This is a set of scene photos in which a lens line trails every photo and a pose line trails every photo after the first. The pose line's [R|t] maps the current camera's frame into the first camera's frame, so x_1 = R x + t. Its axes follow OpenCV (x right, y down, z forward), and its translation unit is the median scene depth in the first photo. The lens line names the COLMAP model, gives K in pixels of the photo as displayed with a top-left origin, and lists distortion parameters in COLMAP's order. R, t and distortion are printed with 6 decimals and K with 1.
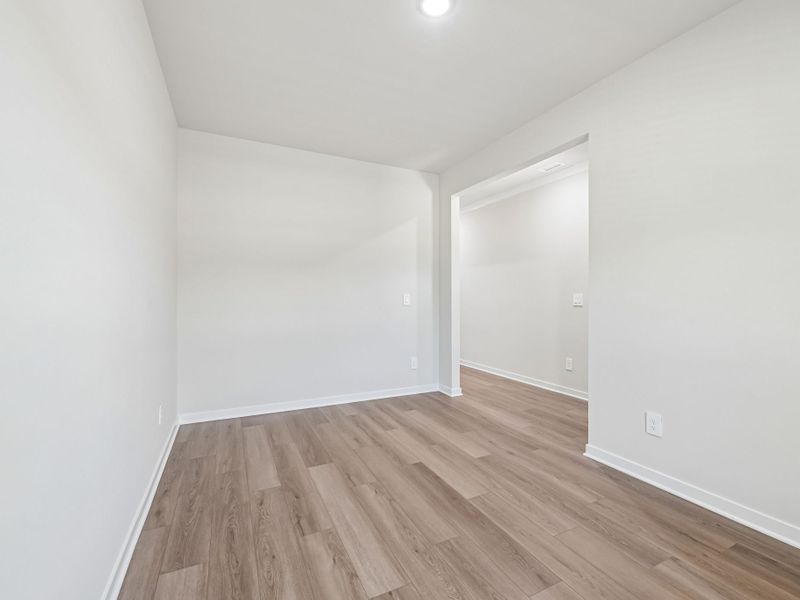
lens RADIAL K [[361.3, 0, 400.0], [0, 361.3, 300.0], [0, 0, 1]] dist [-0.000992, -0.000063]
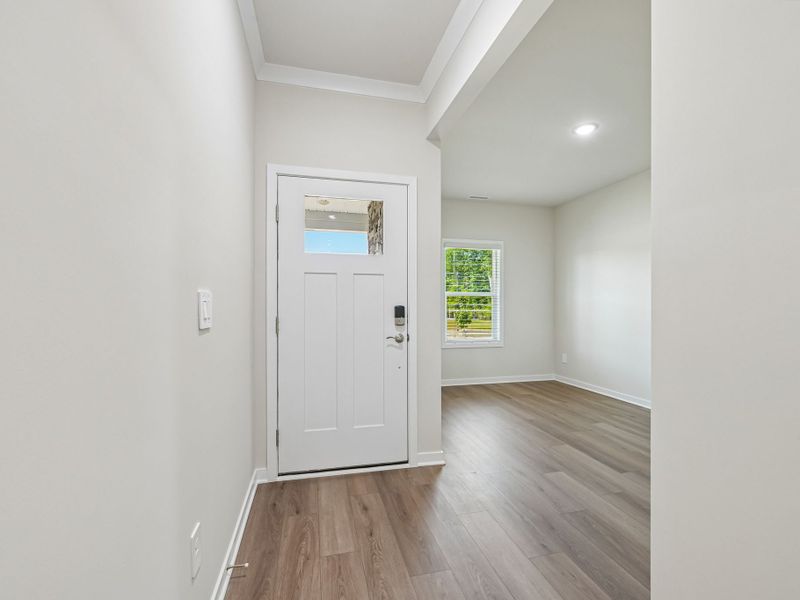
lens RADIAL K [[361.3, 0, 400.0], [0, 361.3, 300.0], [0, 0, 1]] dist [-0.000992, -0.000063]
pose [[-0.979320, -0.001911, 0.202310, 0.451328], [-0.005122, 0.999869, -0.015347, -0.005270], [-0.202254, -0.016066, -0.979201, 2.104033]]
